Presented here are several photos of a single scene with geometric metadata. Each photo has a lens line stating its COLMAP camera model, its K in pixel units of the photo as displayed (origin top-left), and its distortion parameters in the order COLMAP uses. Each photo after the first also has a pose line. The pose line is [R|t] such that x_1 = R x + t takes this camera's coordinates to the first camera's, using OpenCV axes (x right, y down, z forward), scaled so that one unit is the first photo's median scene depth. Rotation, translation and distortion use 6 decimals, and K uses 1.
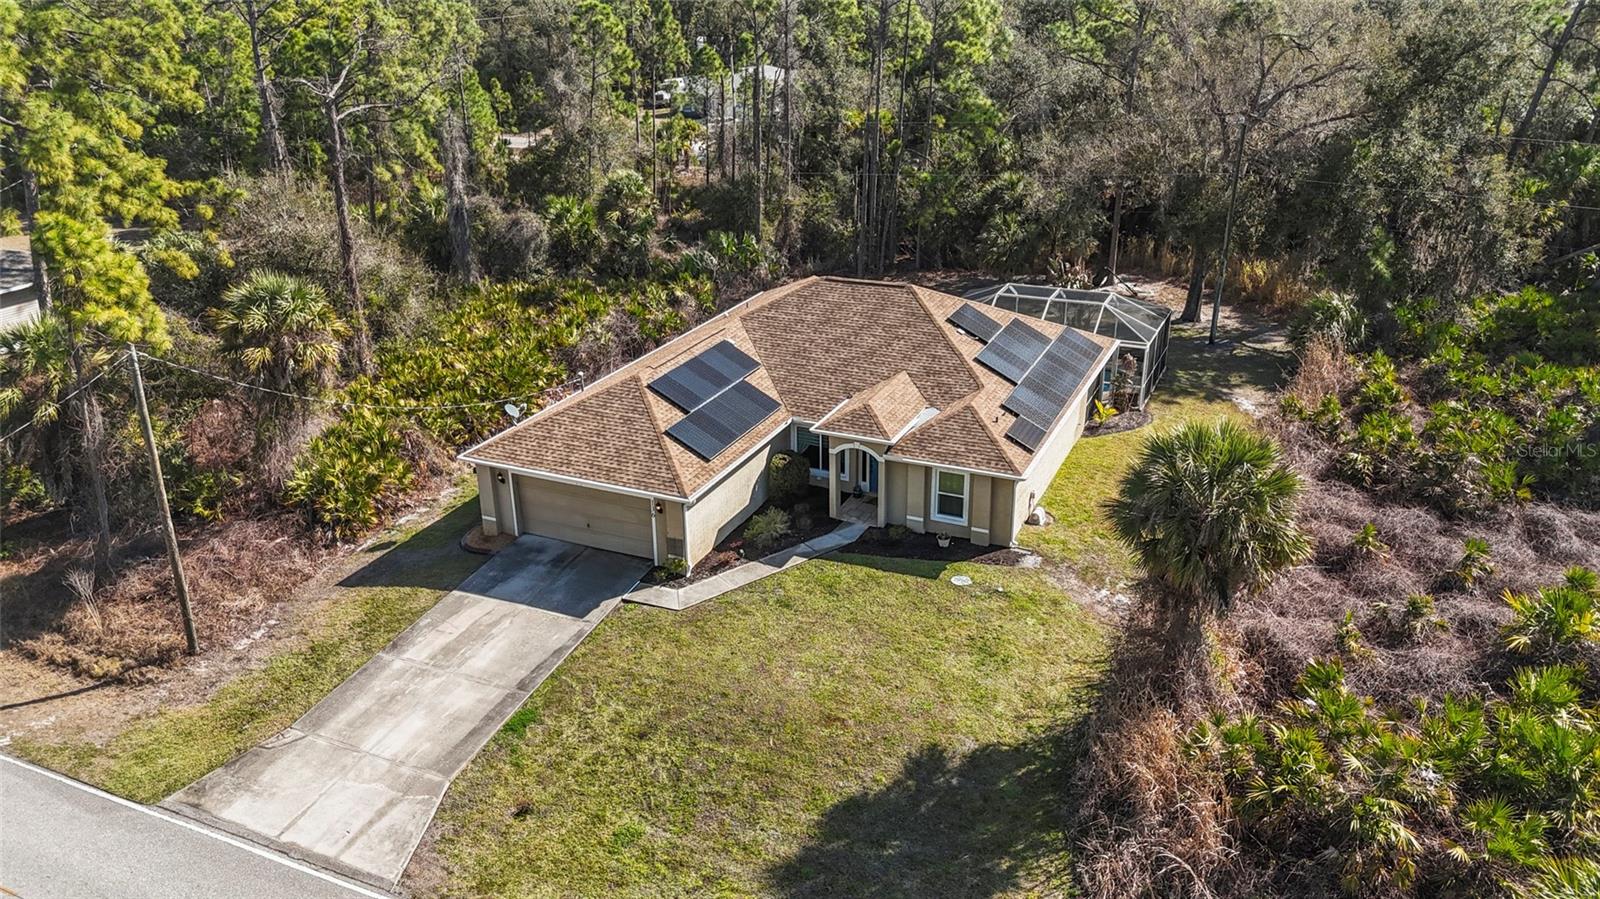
lens RADIAL K [[1172.8, 0, 799.3], [0, 1172.8, 444.6], [0, 0, 1]] dist [0.117742, -0.141536]
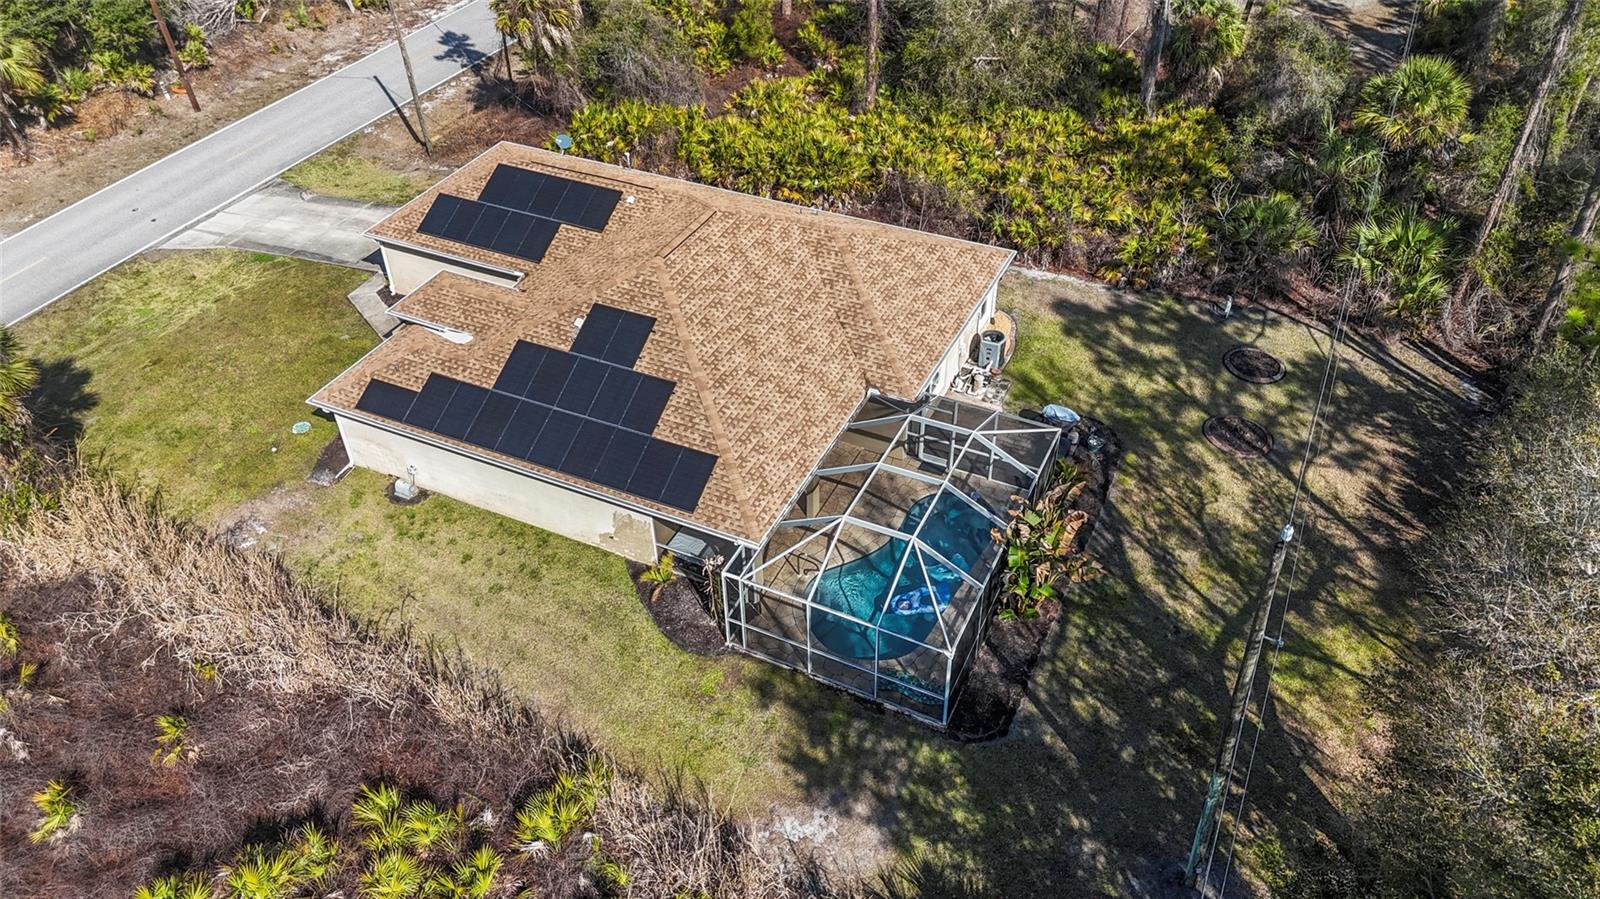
lens RADIAL K [[1172.8, 0, 799.3], [0, 1172.8, 444.6], [0, 0, 1]] dist [0.117742, -0.141536]
pose [[-0.026595, 0.635856, -0.771349, 0.941711], [-0.360530, 0.713589, 0.600673, -0.668171], [0.932368, 0.294070, 0.210268, 1.150569]]
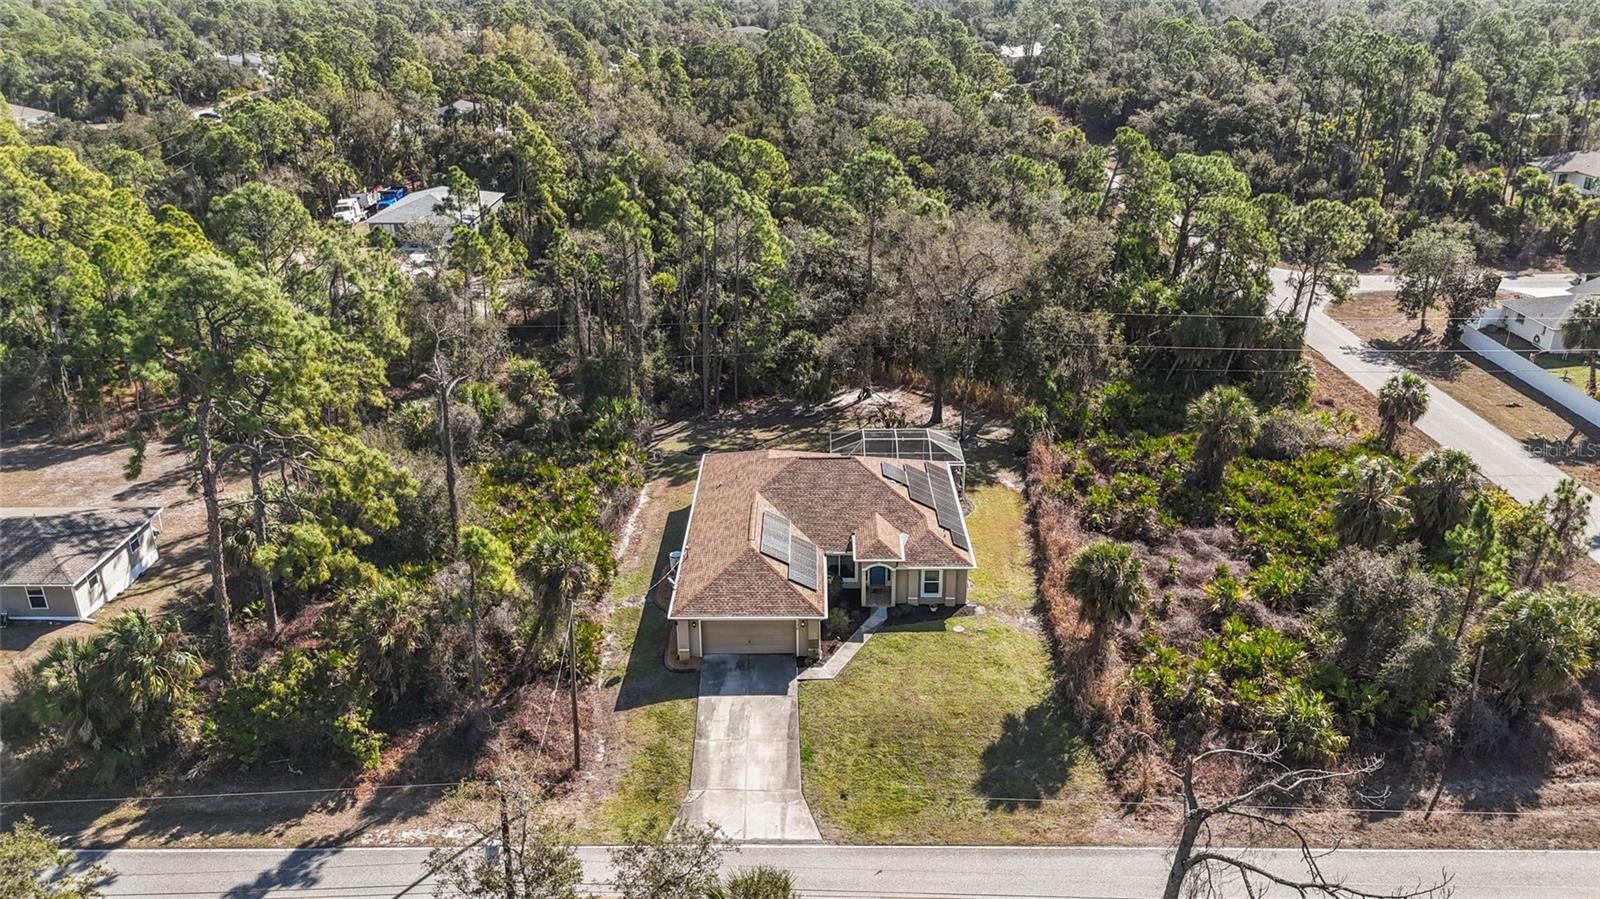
lens RADIAL K [[1172.8, 0, 799.3], [0, 1172.8, 444.6], [0, 0, 1]] dist [0.117742, -0.141536]
pose [[0.914936, -0.153657, 0.373204, -0.712418], [0.152878, 0.987731, 0.031881, -0.259171], [-0.373524, 0.027886, 0.927201, -0.619496]]
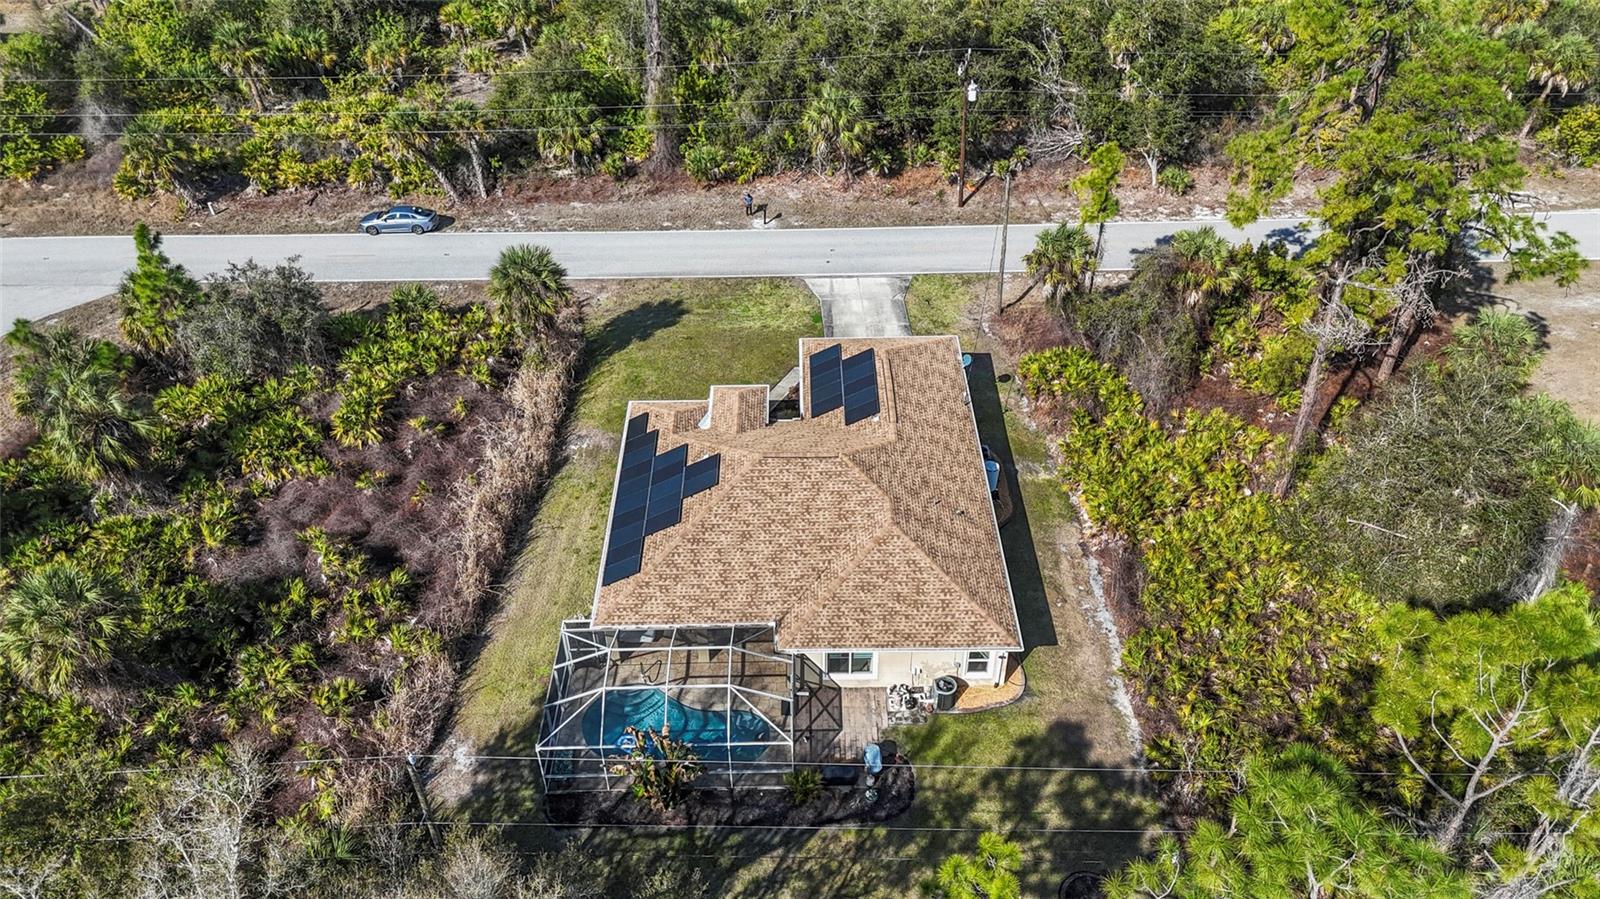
lens RADIAL K [[1172.8, 0, 799.3], [0, 1172.8, 444.6], [0, 0, 1]] dist [0.117742, -0.141536]
pose [[-0.907373, 0.272872, -0.319712, 0.503717], [-0.146570, 0.507478, 0.849107, -1.331913], [0.393944, 0.817317, -0.420477, 1.781915]]
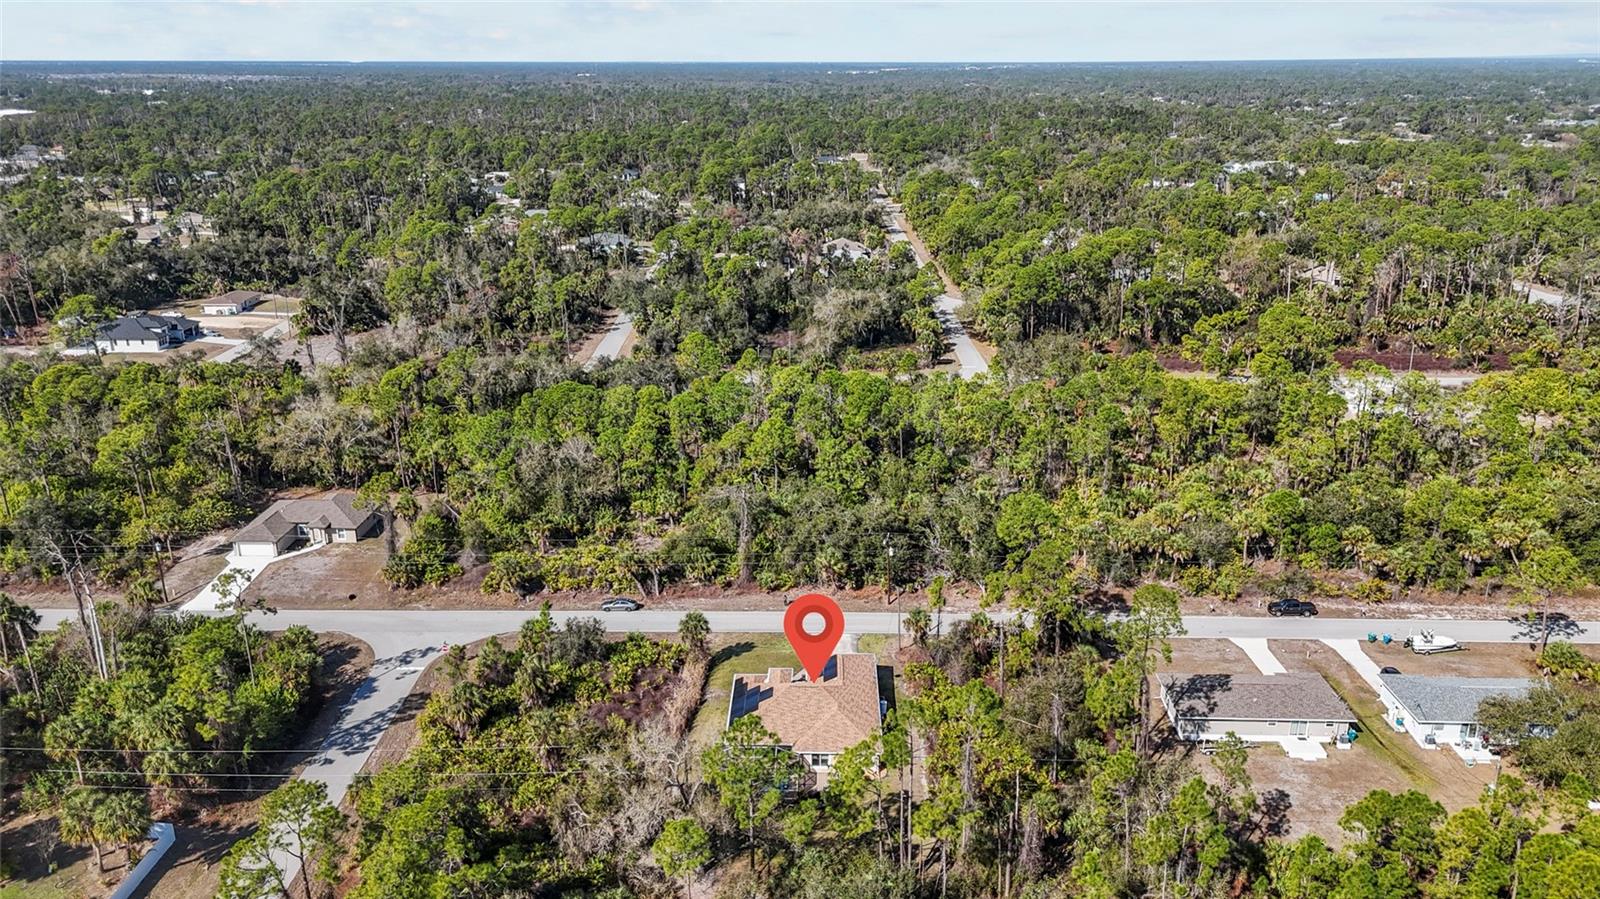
lens RADIAL K [[1172.8, 0, 799.3], [0, 1172.8, 444.6], [0, 0, 1]] dist [0.117742, -0.141536]
pose [[-0.921357, 0.123907, -0.368441, 1.326186], [-0.143608, 0.772280, 0.618838, -2.980095], [0.361218, 0.623082, -0.693751, 3.265288]]
